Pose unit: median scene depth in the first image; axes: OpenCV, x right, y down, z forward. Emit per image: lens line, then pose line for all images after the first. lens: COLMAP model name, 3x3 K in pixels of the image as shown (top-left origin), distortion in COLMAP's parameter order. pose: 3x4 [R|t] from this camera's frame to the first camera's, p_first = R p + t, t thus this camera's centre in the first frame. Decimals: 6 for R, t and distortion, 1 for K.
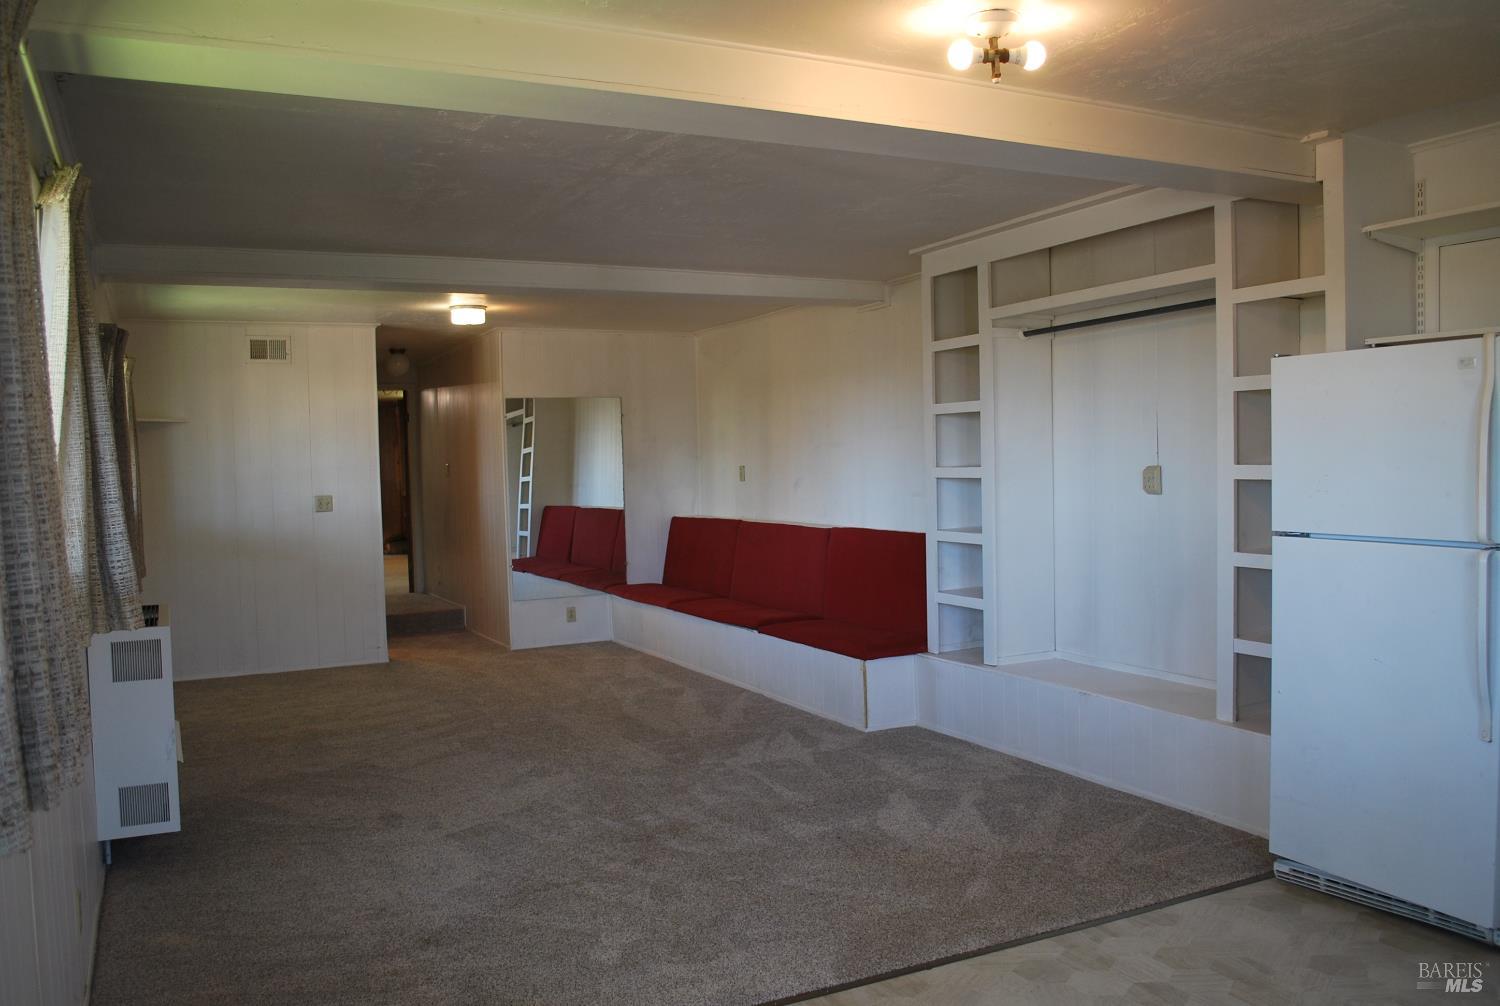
lens RADIAL K [[1198.8, 0, 750.0], [0, 1198.8, 503.0], [0, 0, 1]] dist [-0.087055, 0.015268]
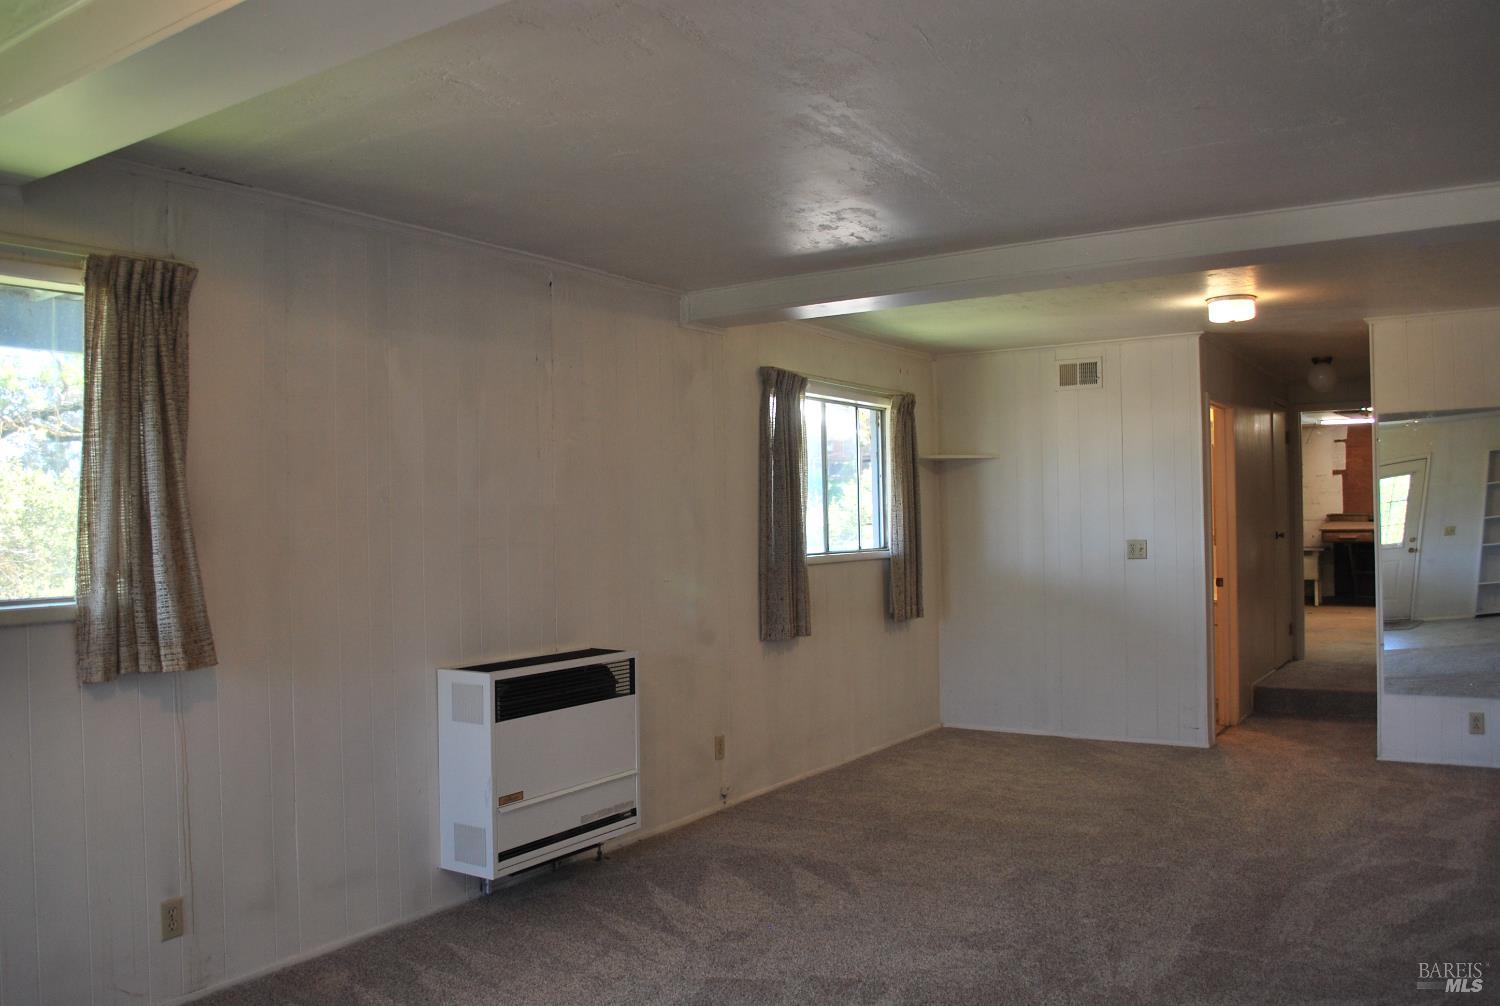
lens RADIAL K [[1198.8, 0, 750.0], [0, 1198.8, 503.0], [0, 0, 1]] dist [-0.087055, 0.015268]
pose [[0.495672, 0.008098, -0.868472, 0.462330], [-0.026873, 0.999621, -0.006016, -0.038292], [0.868094, 0.026320, 0.495702, 0.635224]]
